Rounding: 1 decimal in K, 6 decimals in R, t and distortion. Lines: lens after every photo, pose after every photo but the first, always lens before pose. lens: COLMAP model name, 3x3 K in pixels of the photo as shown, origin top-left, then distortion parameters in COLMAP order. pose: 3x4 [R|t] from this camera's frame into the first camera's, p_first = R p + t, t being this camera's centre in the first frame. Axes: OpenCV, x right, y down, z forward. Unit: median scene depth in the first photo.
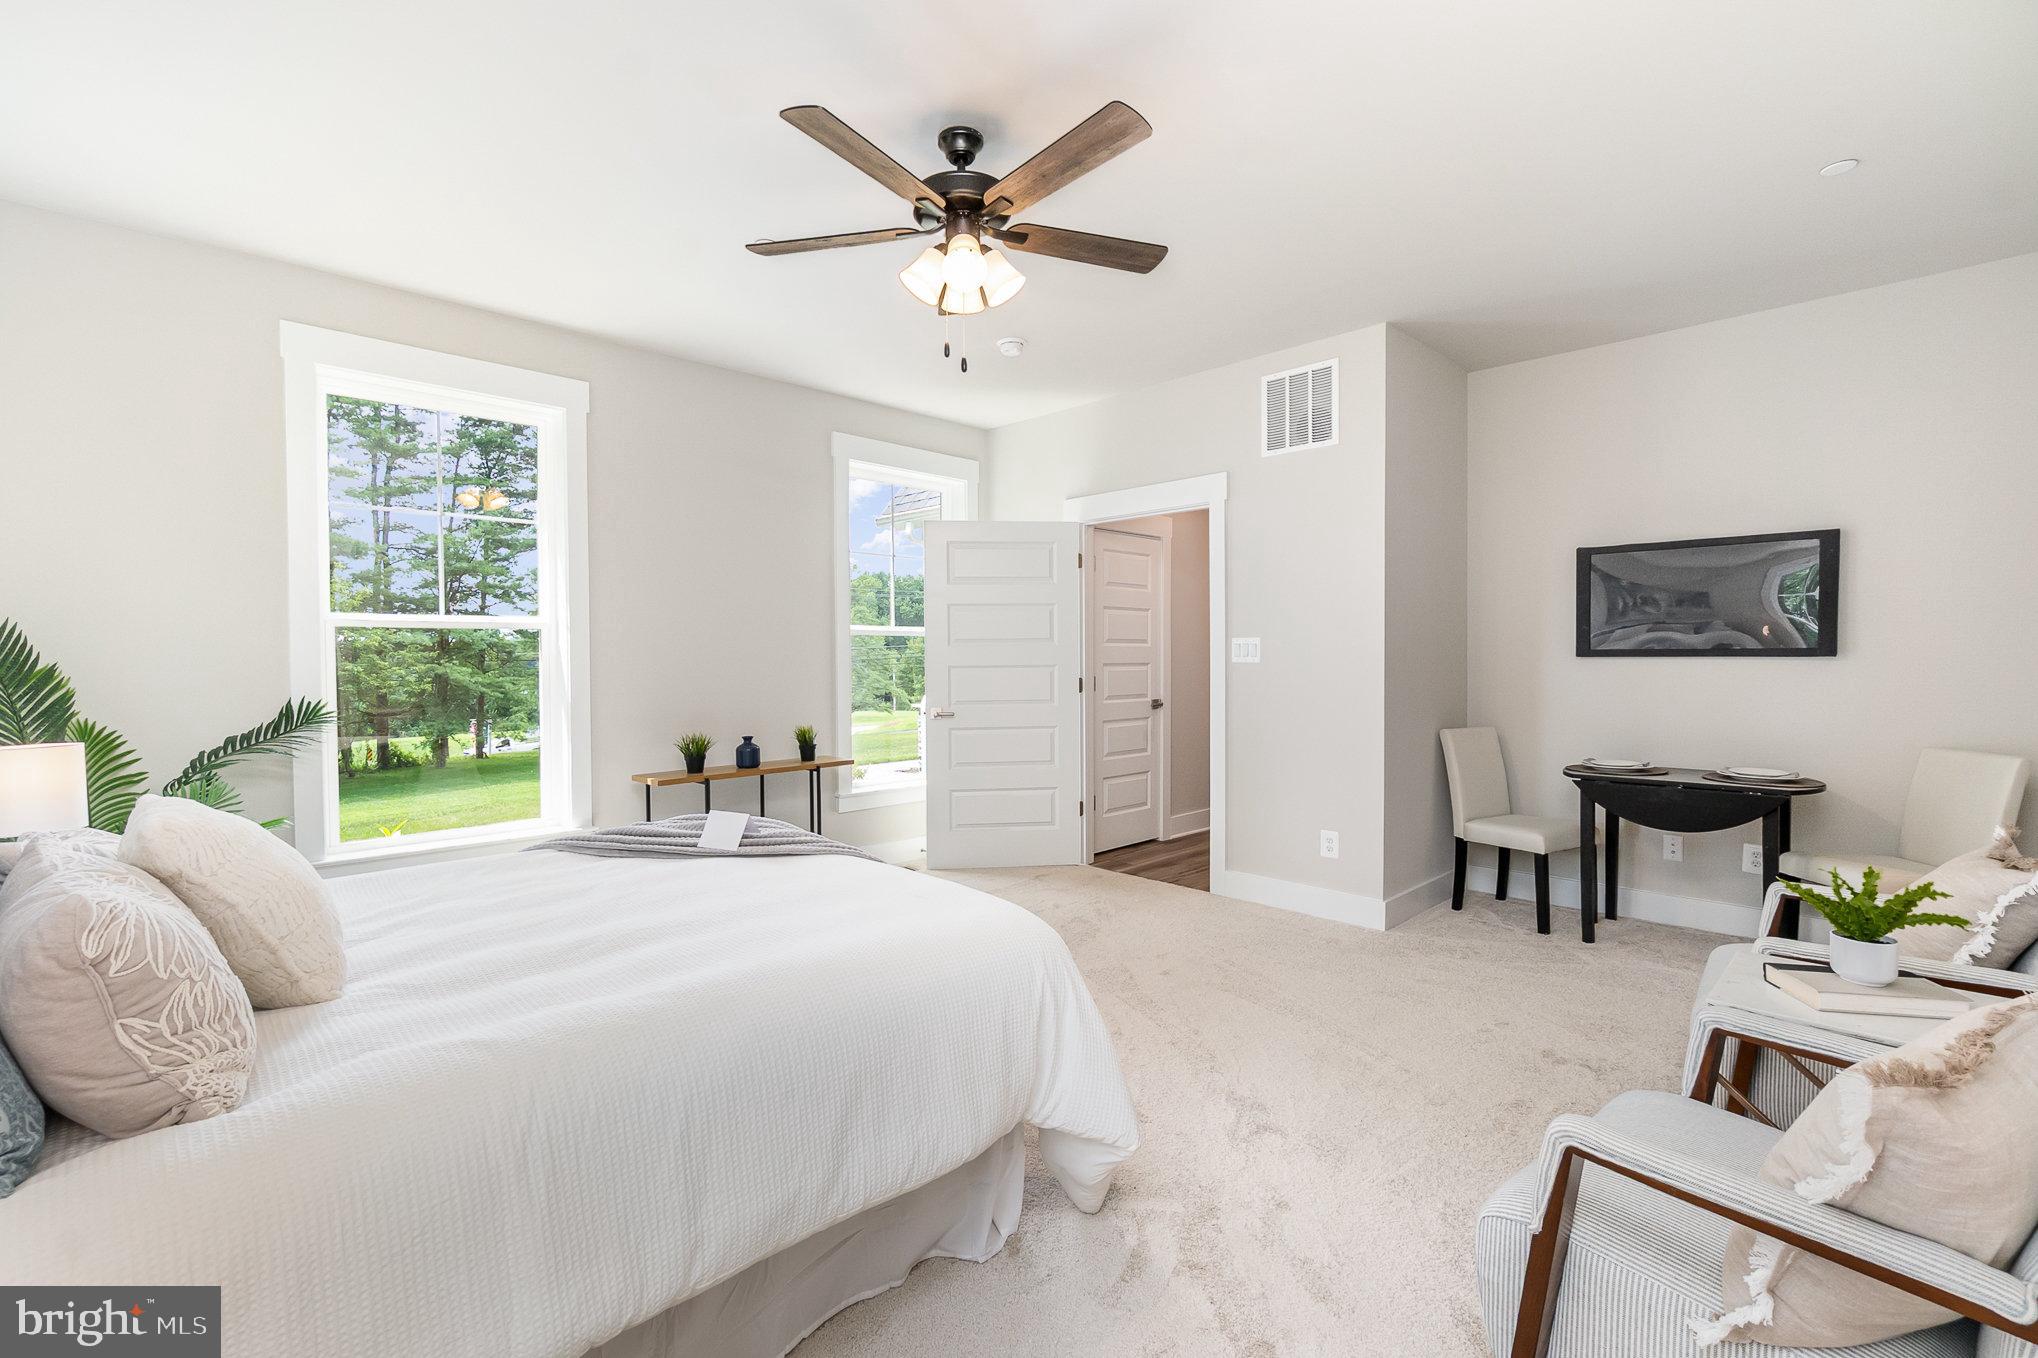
lens RADIAL K [[880.9, 0, 1020.5], [0, 880.9, 675.3], [0, 0, 1]] dist [-0.007402, 0.000840]
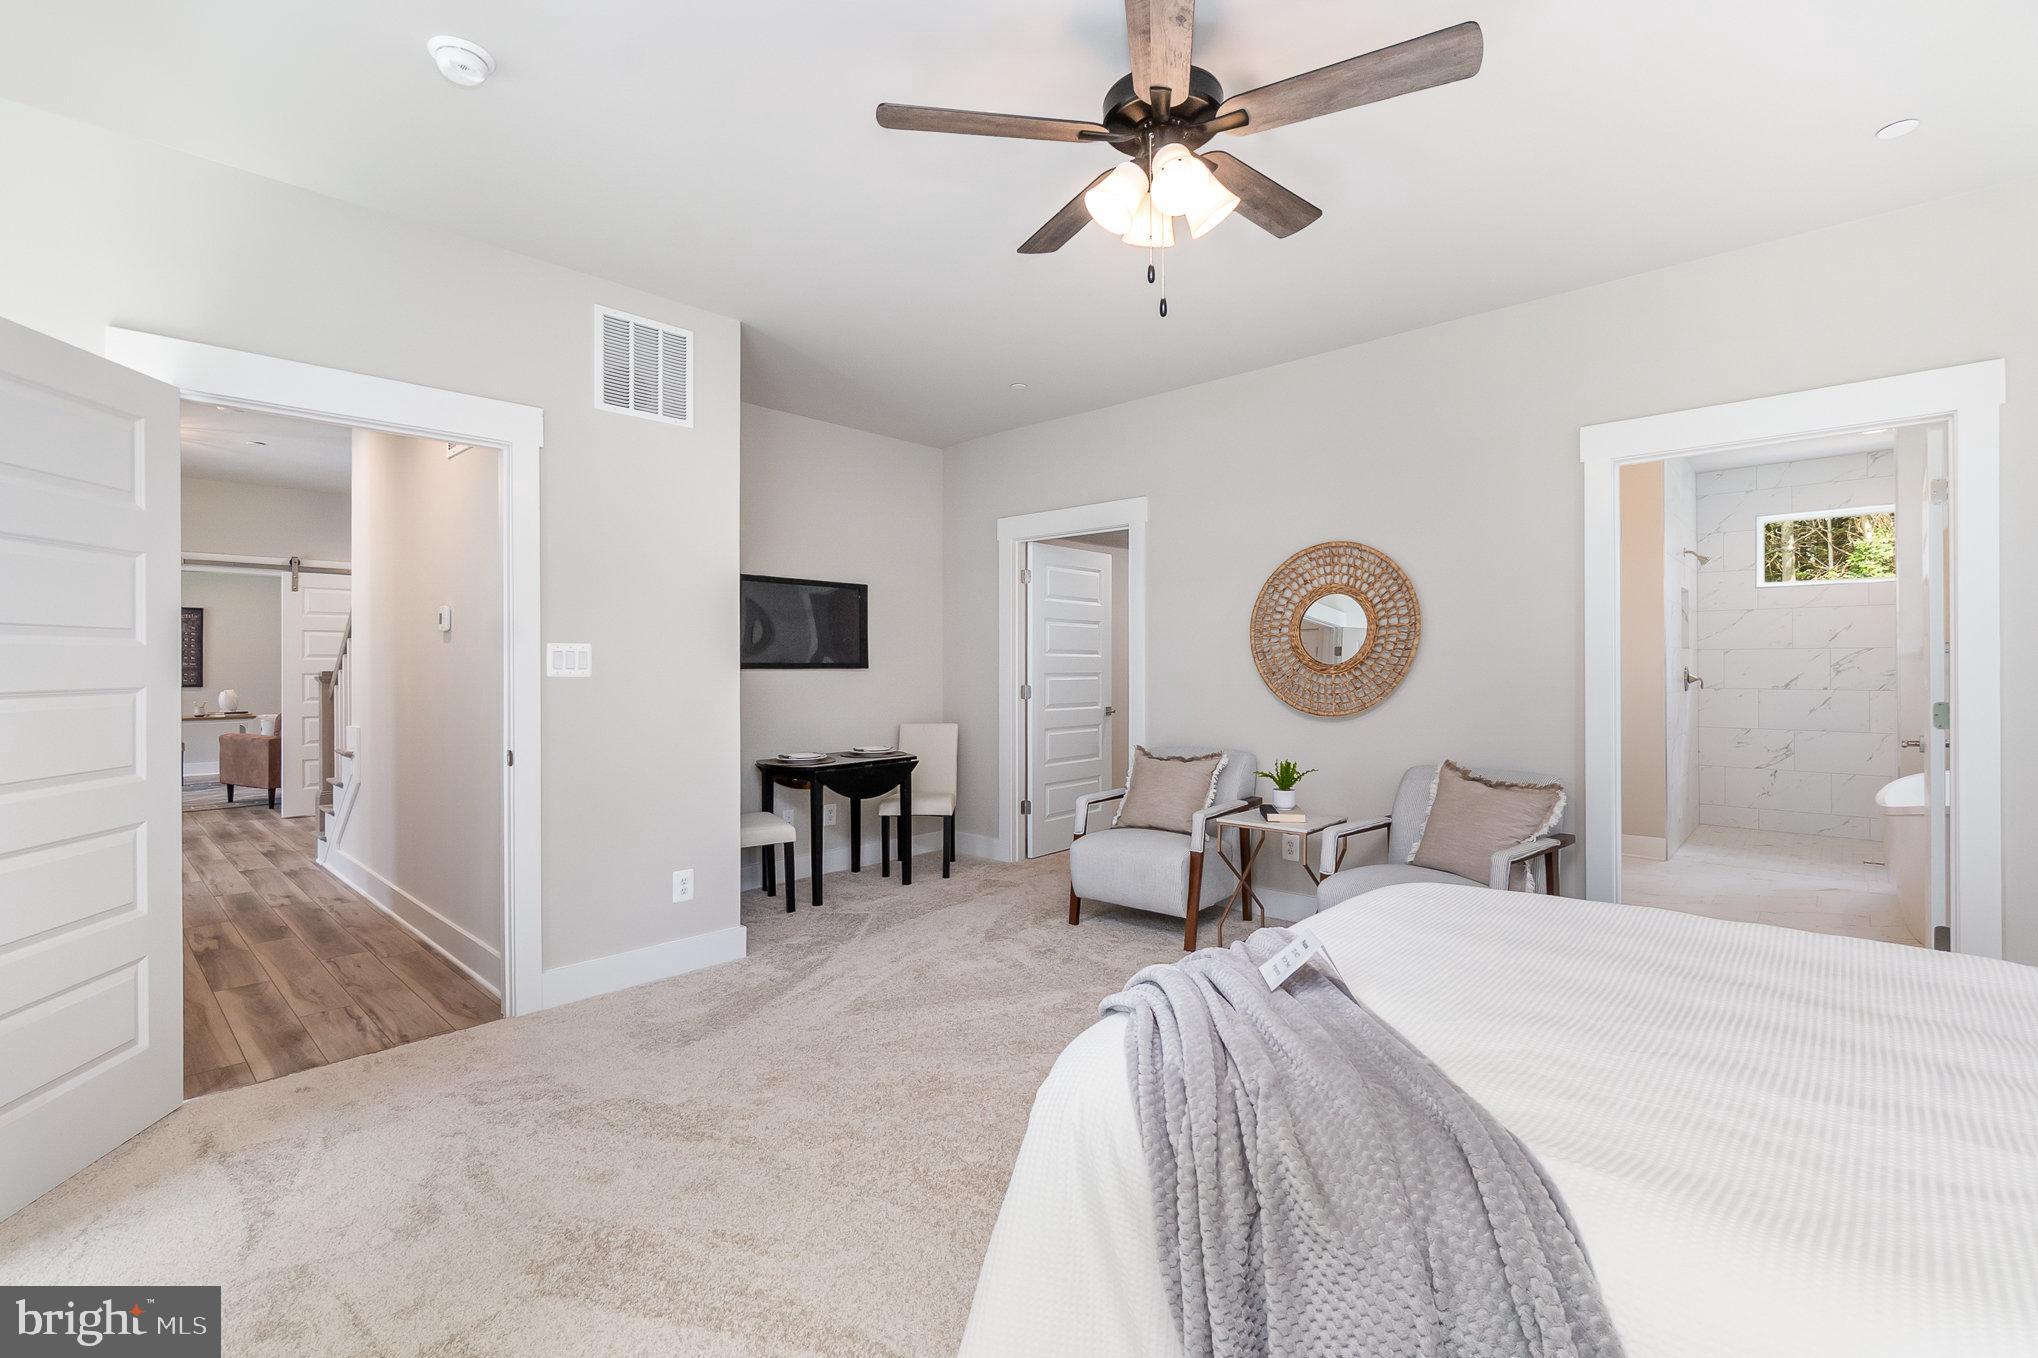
lens RADIAL K [[880.9, 0, 1007.0], [0, 880.9, 666.7], [0, 0, 1]] dist [-0.007402, 0.000840]
pose [[-0.050194, 0.003129, 0.998735, -0.510082], [0.029633, 0.999560, -0.001642, -0.011557], [-0.998300, 0.029513, -0.050265, 0.695840]]
